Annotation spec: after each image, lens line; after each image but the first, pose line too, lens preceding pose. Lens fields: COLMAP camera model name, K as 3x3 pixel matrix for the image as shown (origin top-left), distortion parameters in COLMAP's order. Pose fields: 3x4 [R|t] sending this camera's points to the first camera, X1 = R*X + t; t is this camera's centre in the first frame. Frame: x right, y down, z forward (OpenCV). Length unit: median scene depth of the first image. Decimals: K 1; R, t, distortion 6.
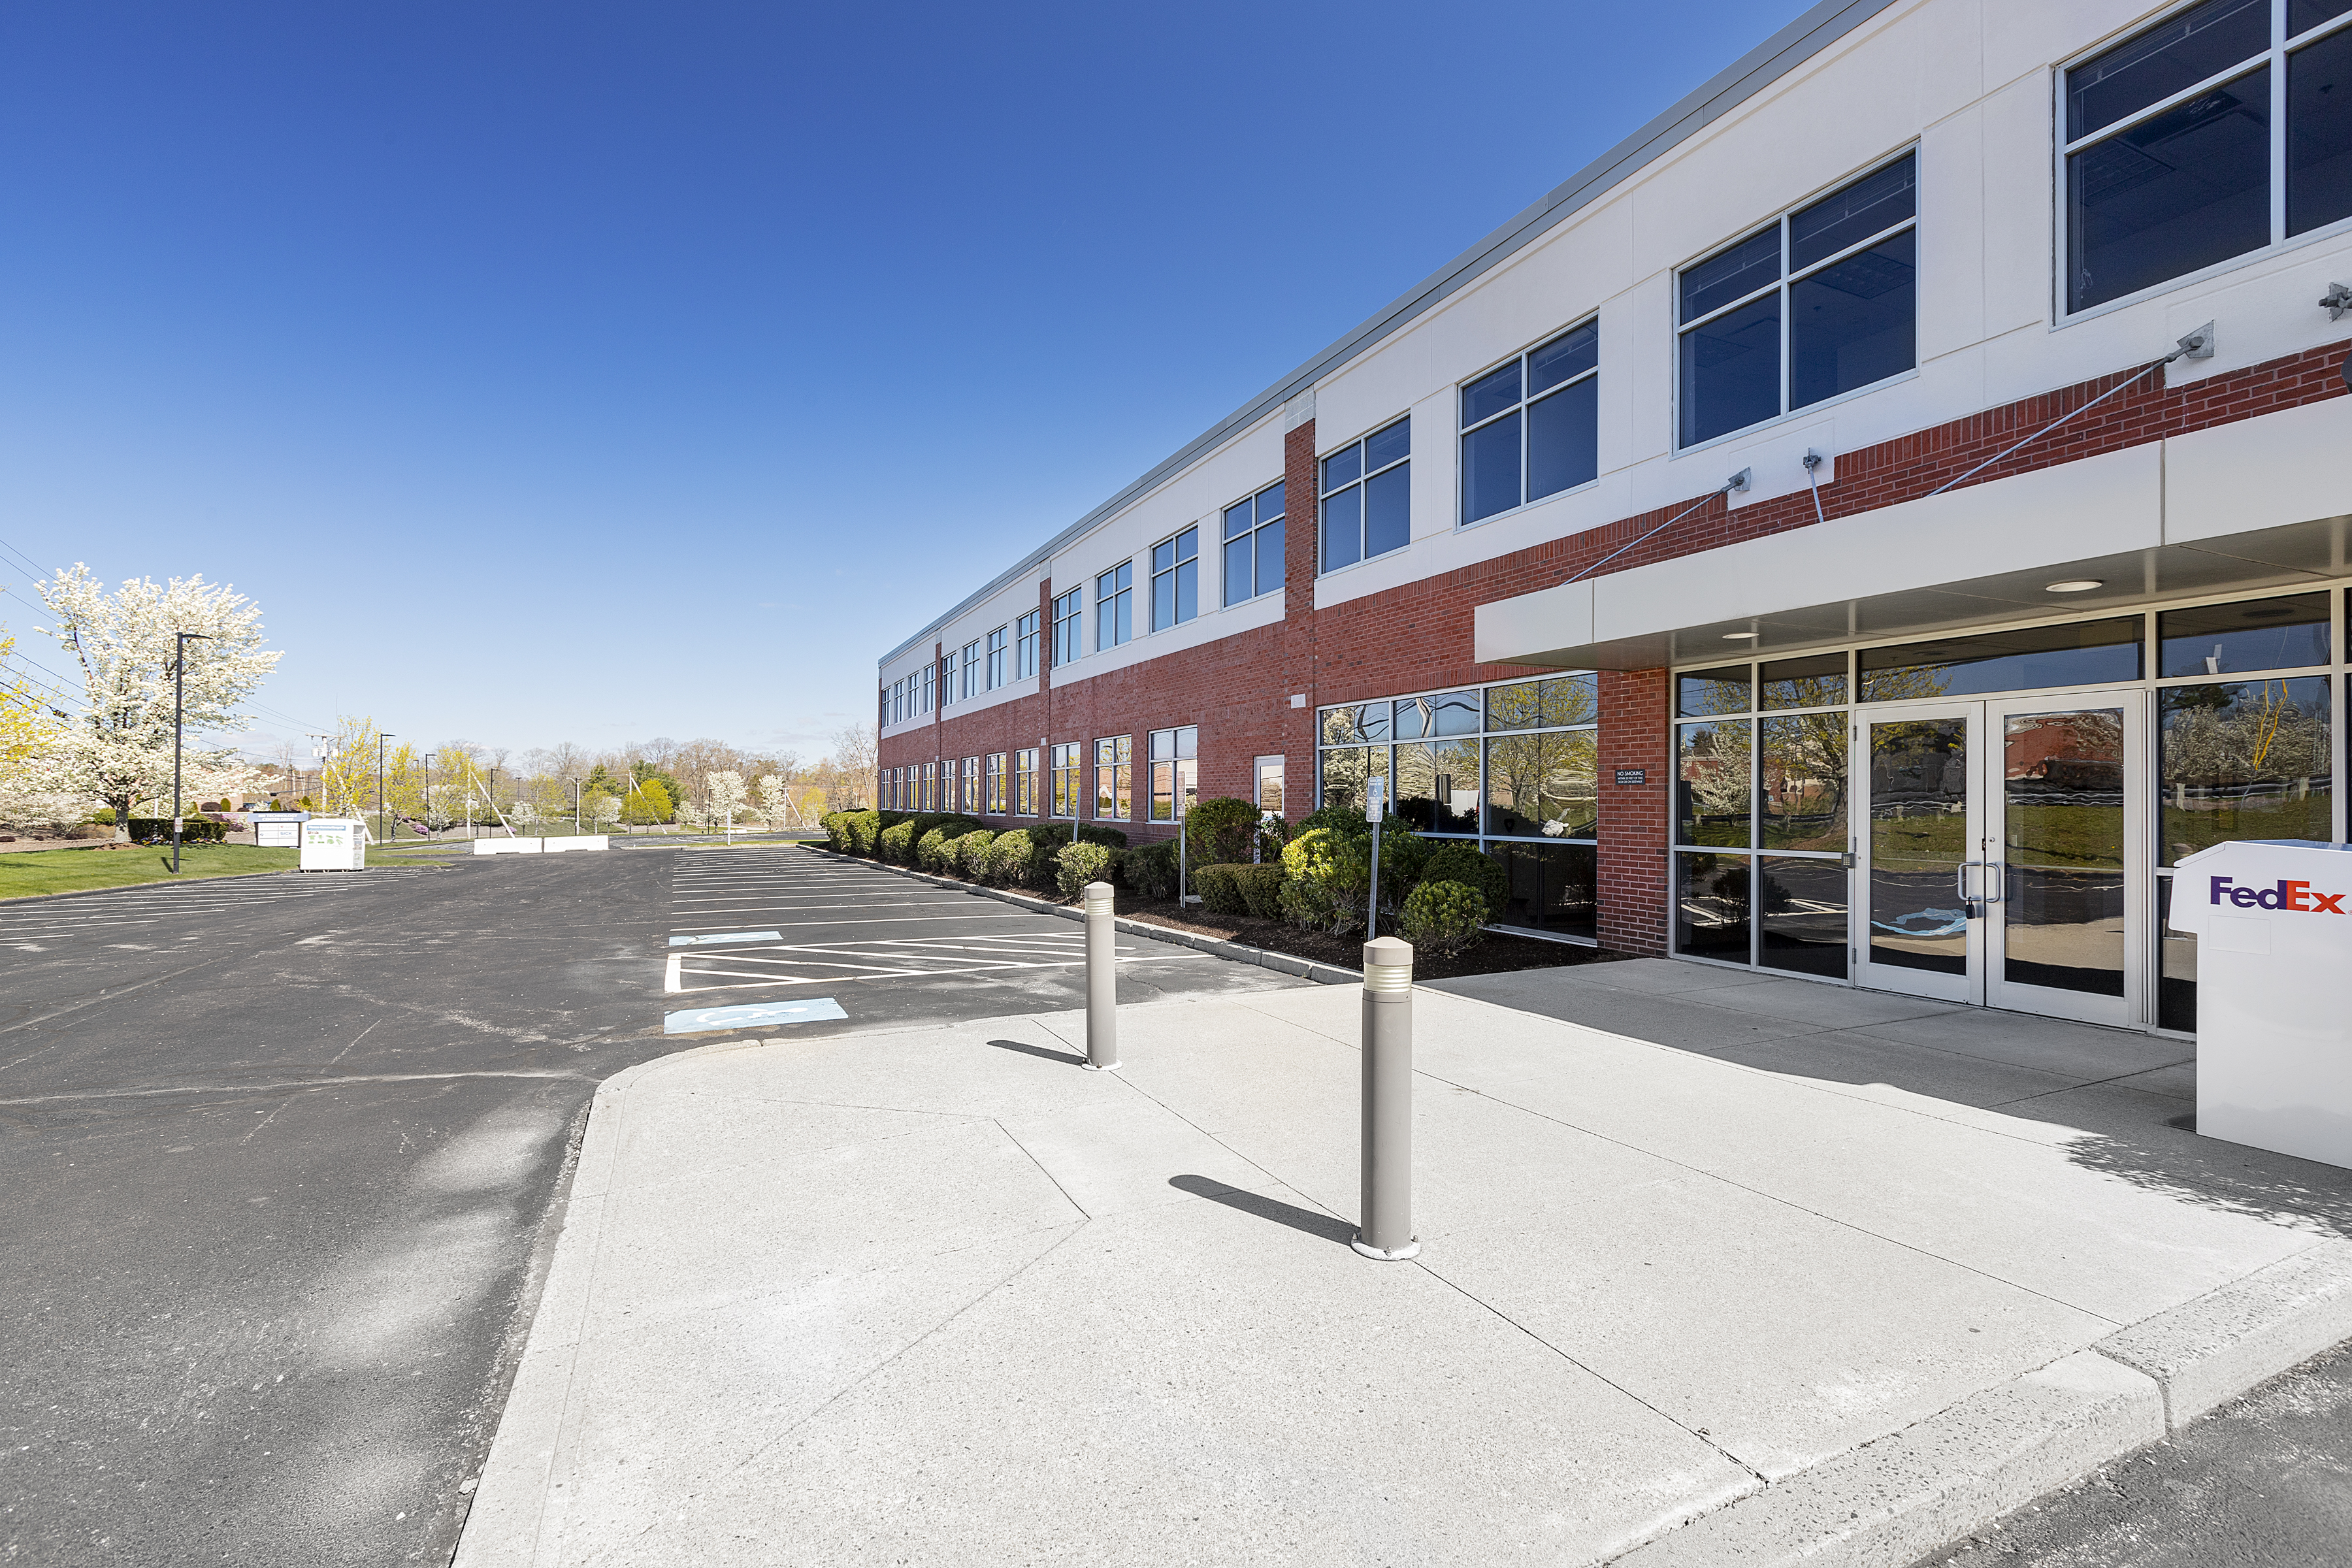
lens RADIAL K [[1083.3, 0, 1180.1], [0, 1083.3, 803.0], [0, 0, 1]] dist [0.003548, -0.002458]
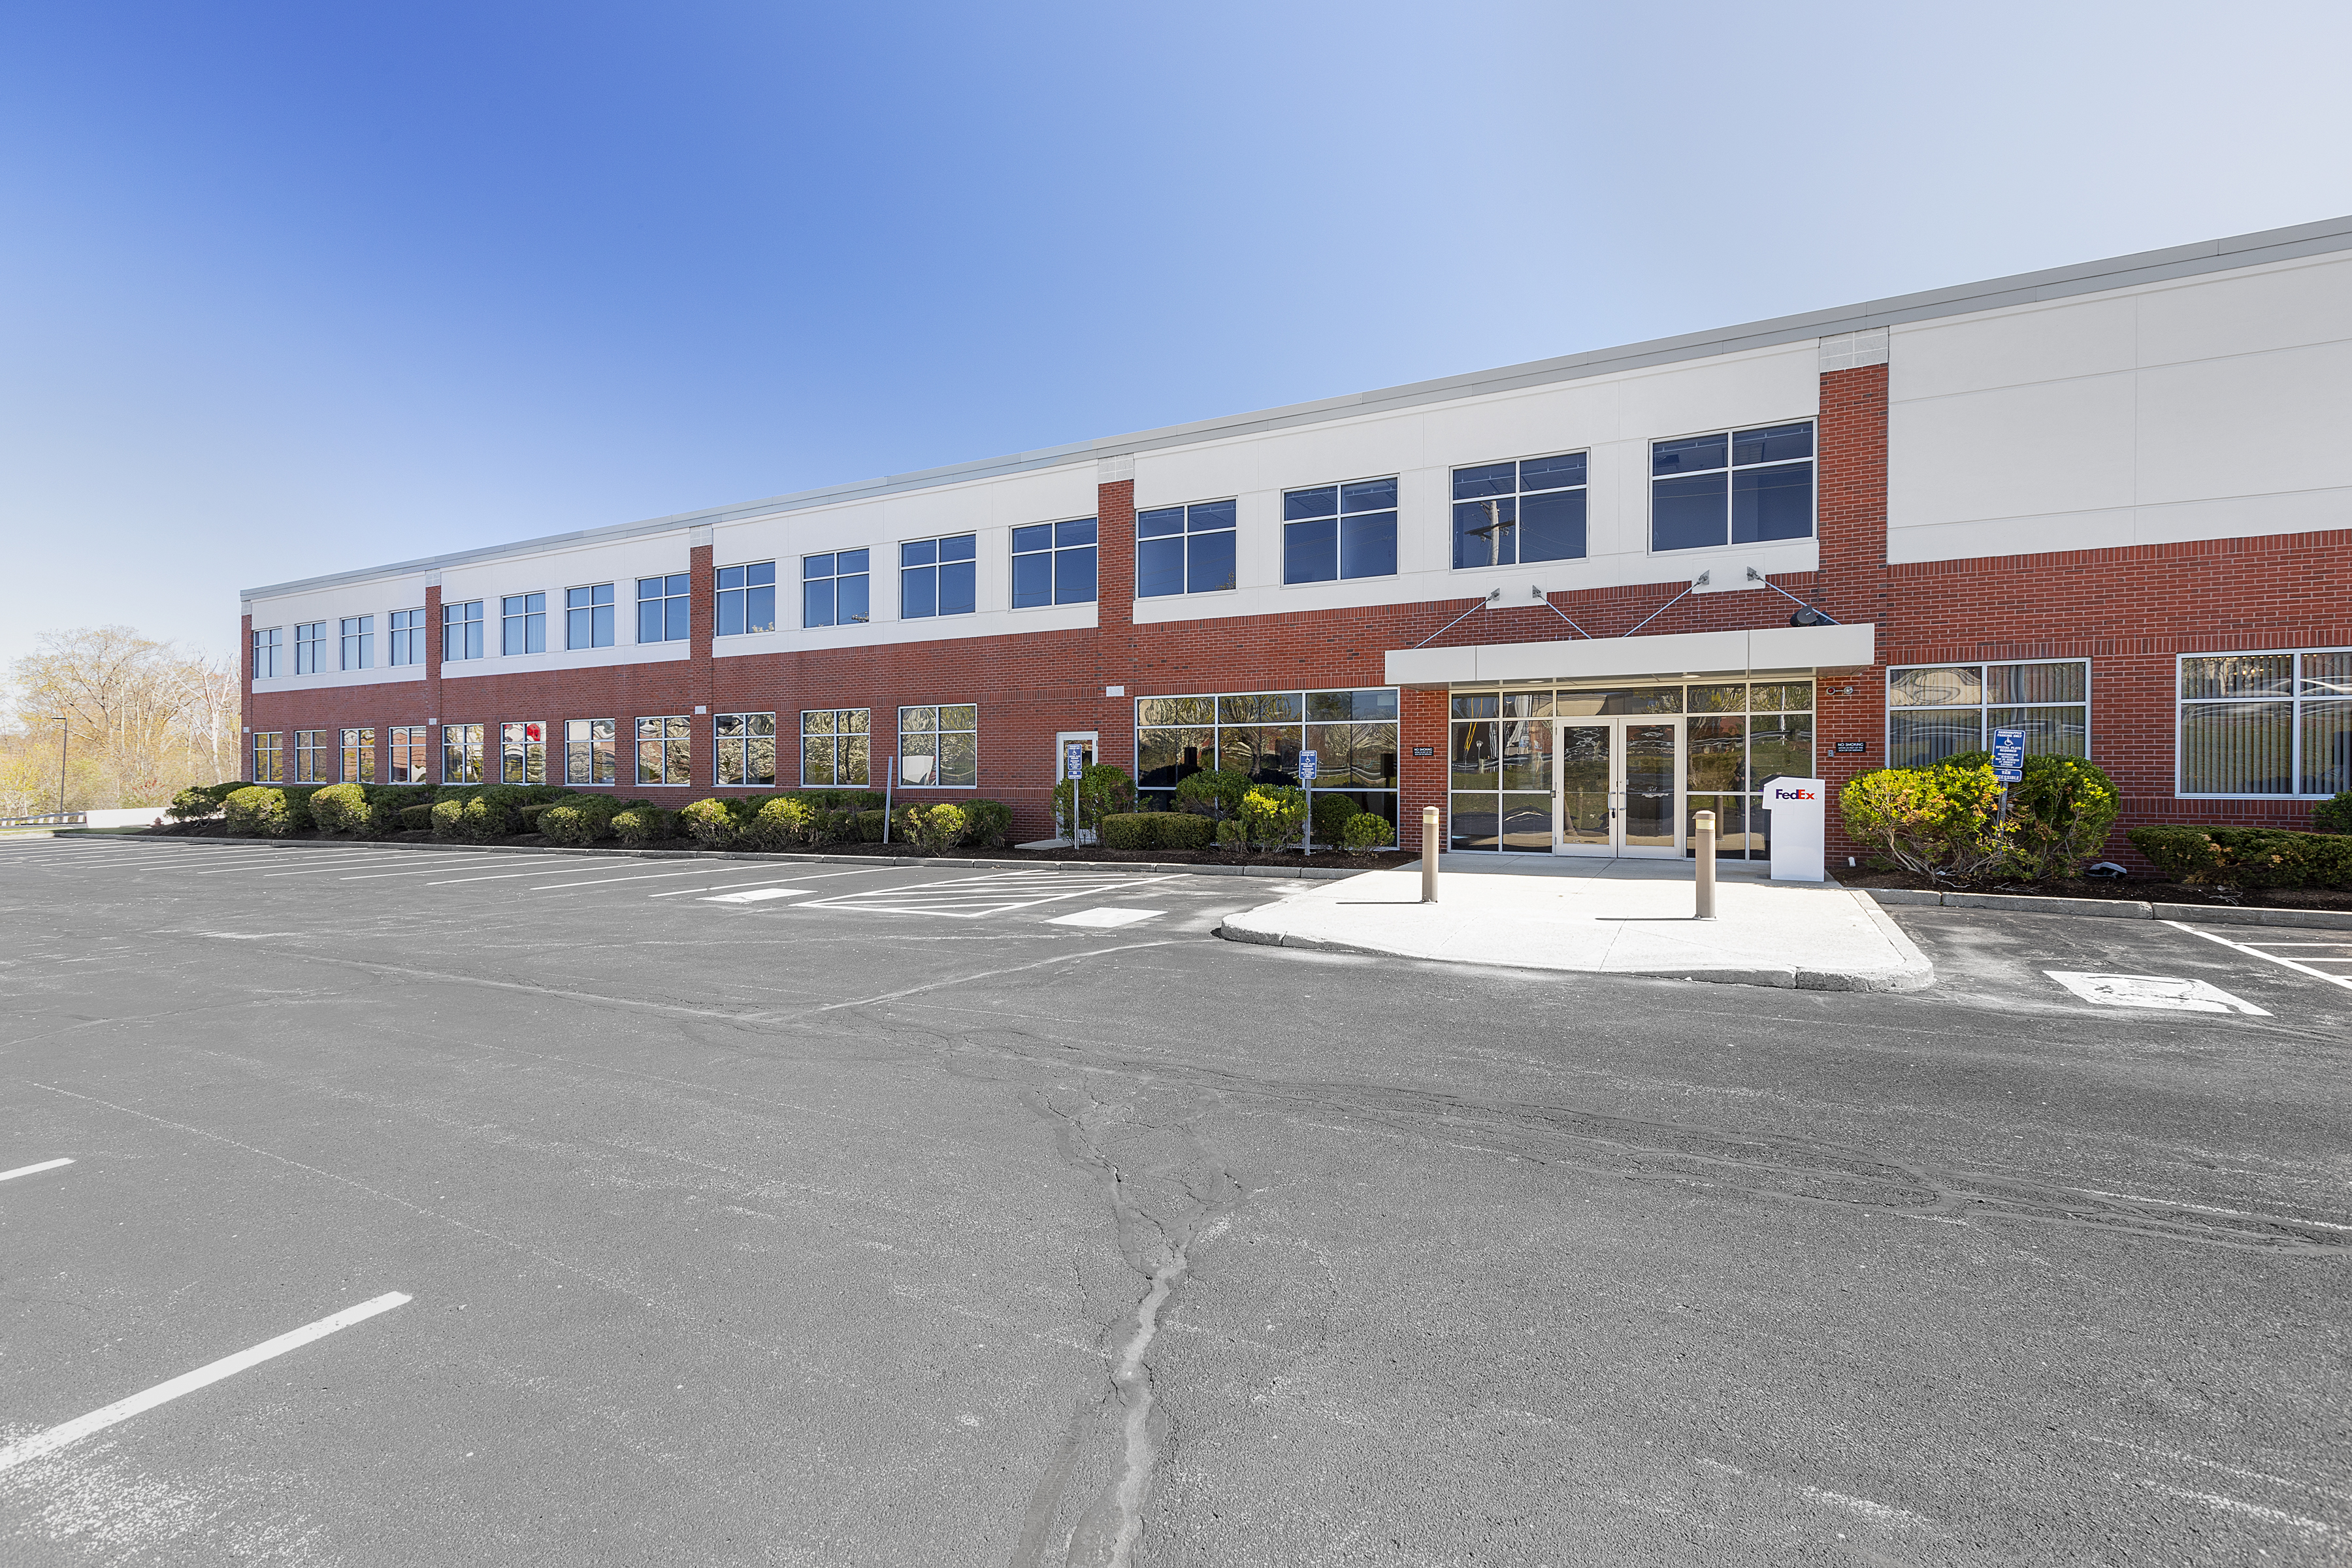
lens RADIAL K [[1012.1, 0, 1244.4], [0, 1012.1, 787.0], [0, 0, 1]] dist [0.003172, 0.000723]
pose [[0.784600, -0.009046, 0.619936, -0.547660], [0.002182, 0.999928, 0.011828, 0.008787], [-0.619998, -0.007928, 0.784563, -0.065720]]
